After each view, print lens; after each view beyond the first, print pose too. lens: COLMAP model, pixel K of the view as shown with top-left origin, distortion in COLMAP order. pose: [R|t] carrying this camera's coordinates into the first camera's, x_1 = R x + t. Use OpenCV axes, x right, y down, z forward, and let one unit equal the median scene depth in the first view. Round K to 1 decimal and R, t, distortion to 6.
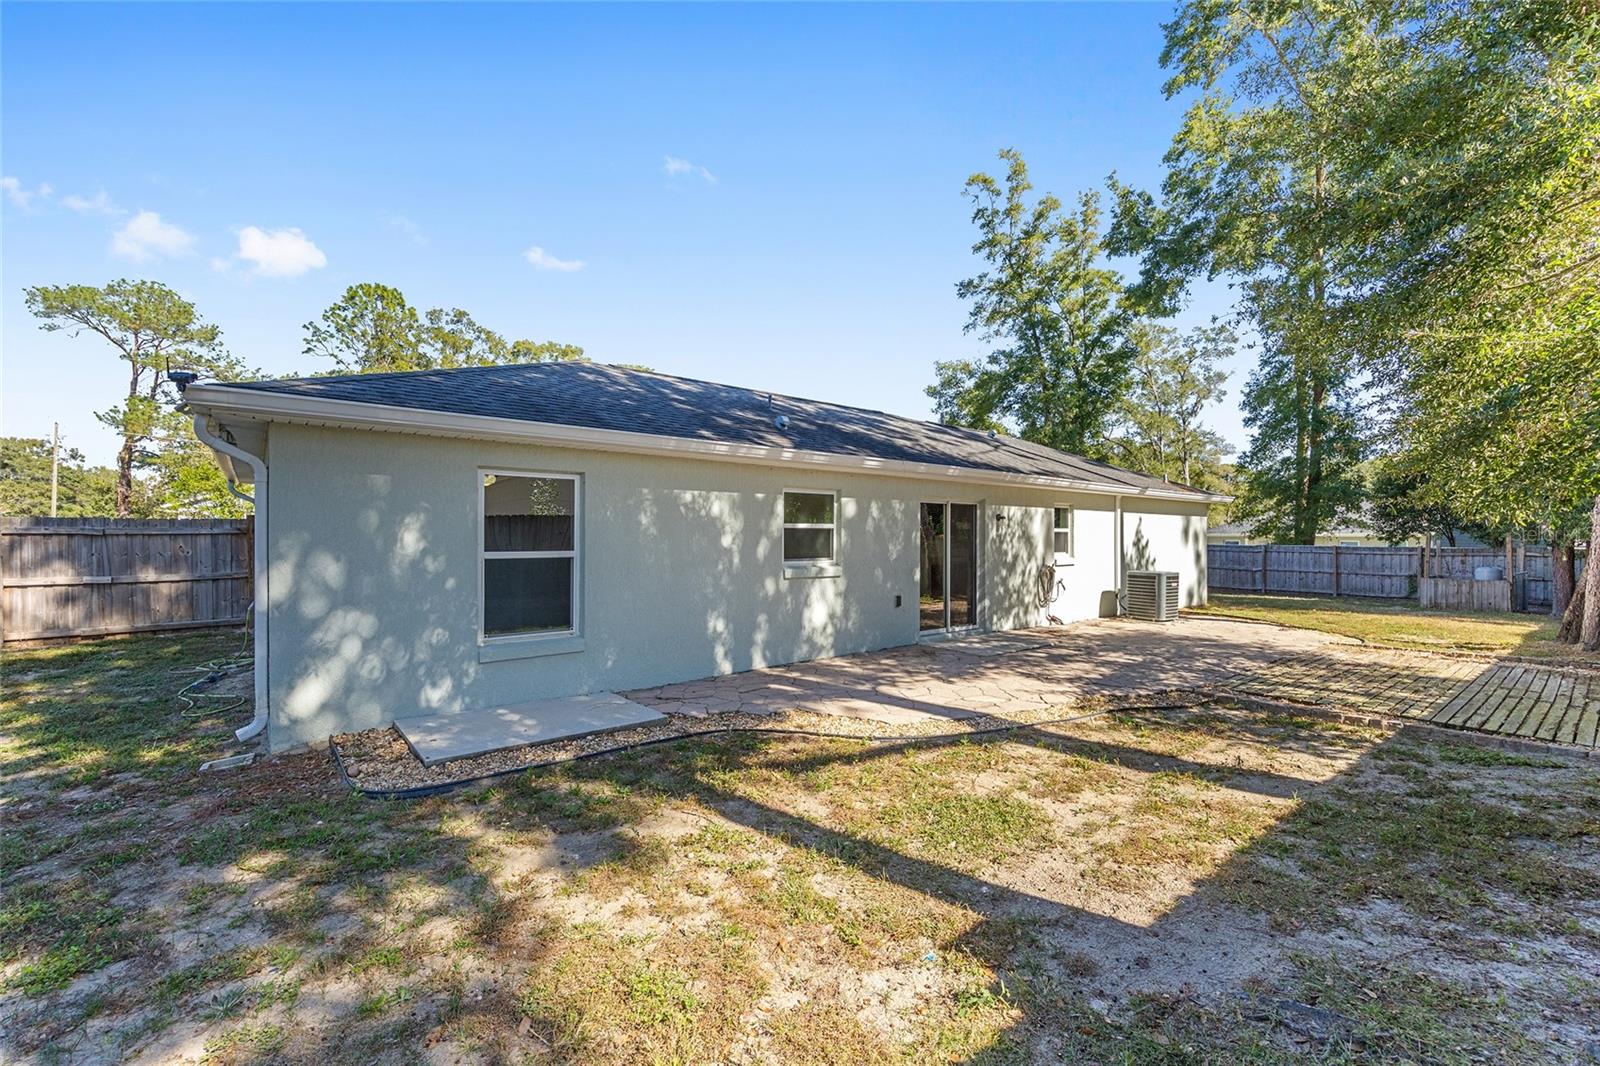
lens RADIAL K [[645.4, 0, 820.7], [0, 645.4, 543.9], [0, 0, 1]] dist [-0.004955, 0.002405]
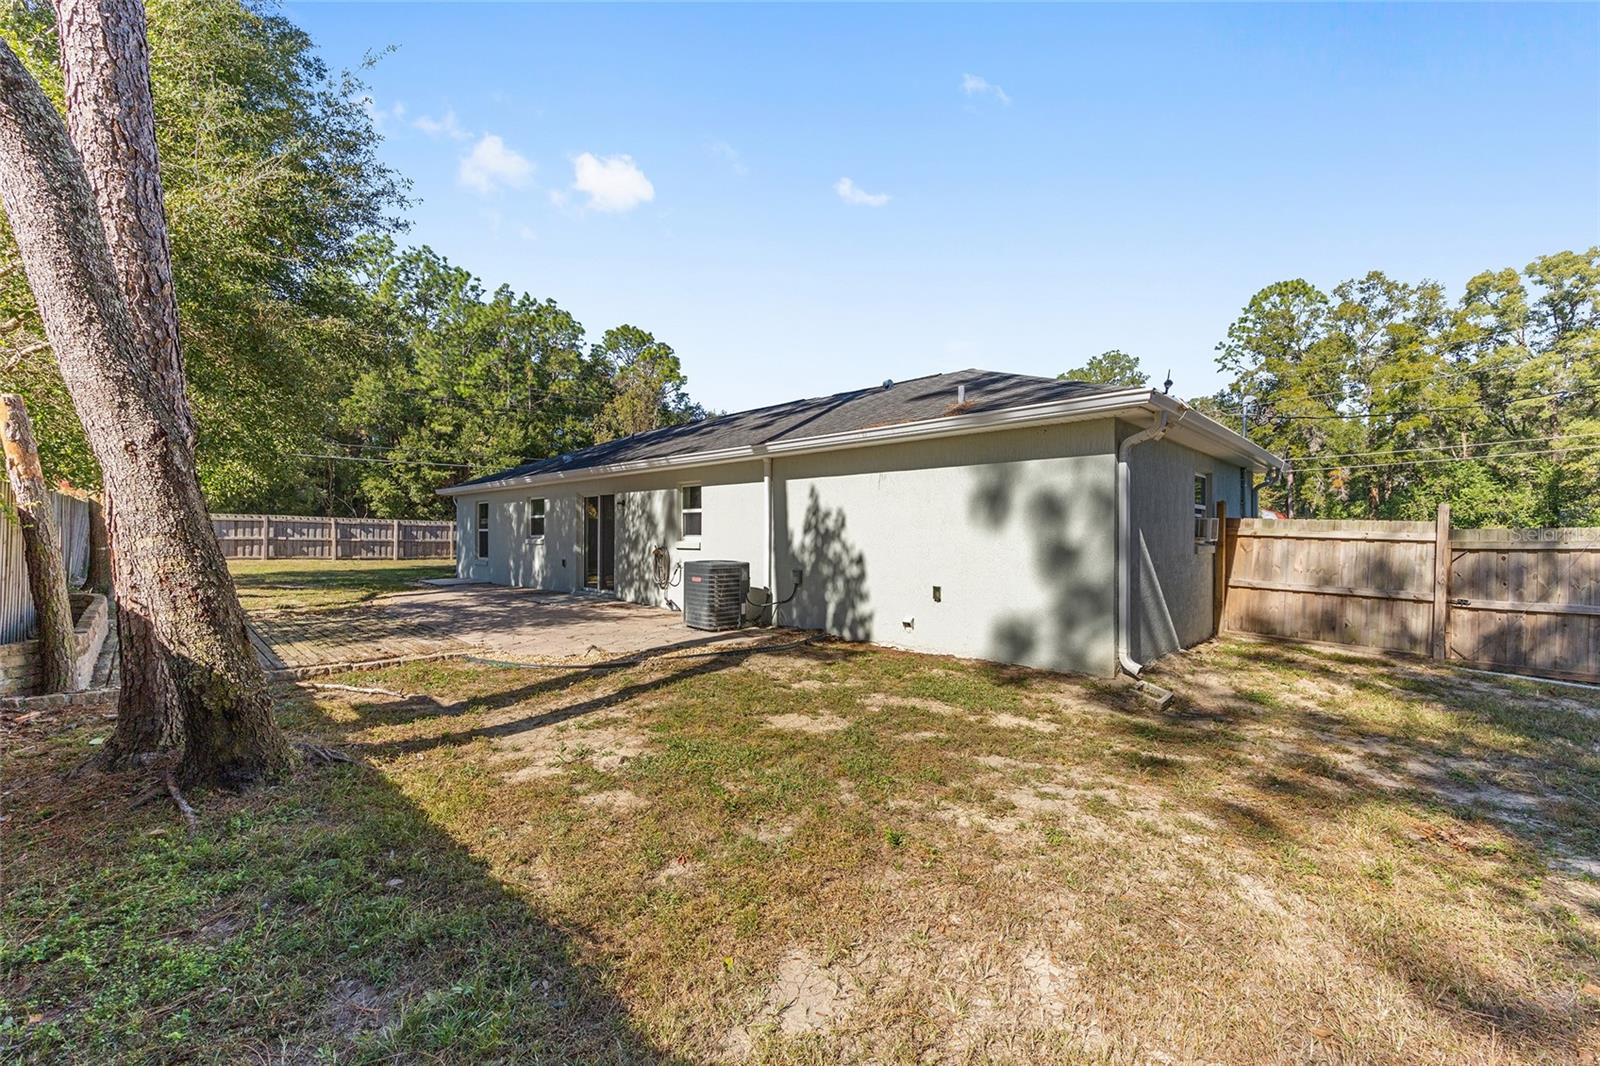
lens RADIAL K [[645.4, 0, 801.2], [0, 645.4, 546.3], [0, 0, 1]] dist [-0.004955, 0.002405]
pose [[0.122817, 0.009410, -0.992385, 1.679427], [-0.015659, 0.999849, 0.007543, 0.028376], [0.992306, 0.014613, 0.122946, 1.332280]]
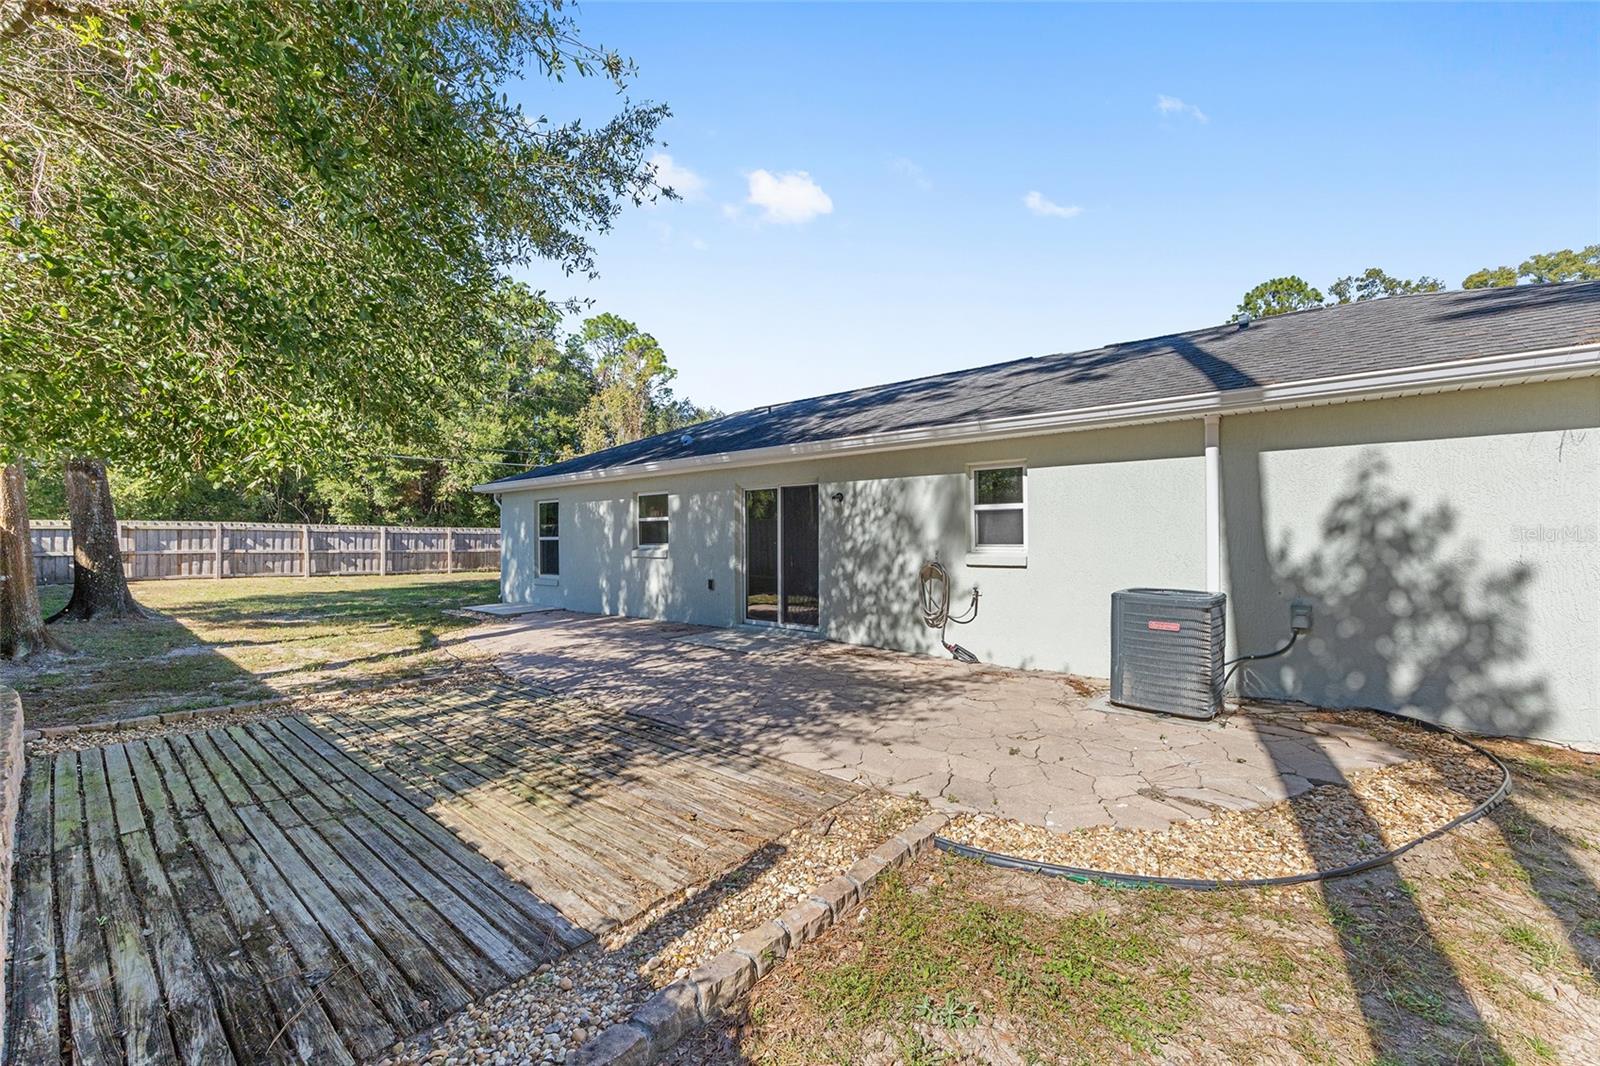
lens RADIAL K [[645.4, 0, 785.8], [0, 645.4, 532.9], [0, 0, 1]] dist [-0.004955, 0.002405]
pose [[0.188335, -0.018241, -0.981935, 1.178553], [-0.005088, 0.999796, -0.019549, 0.022006], [0.982092, 0.008678, 0.188204, 0.888236]]
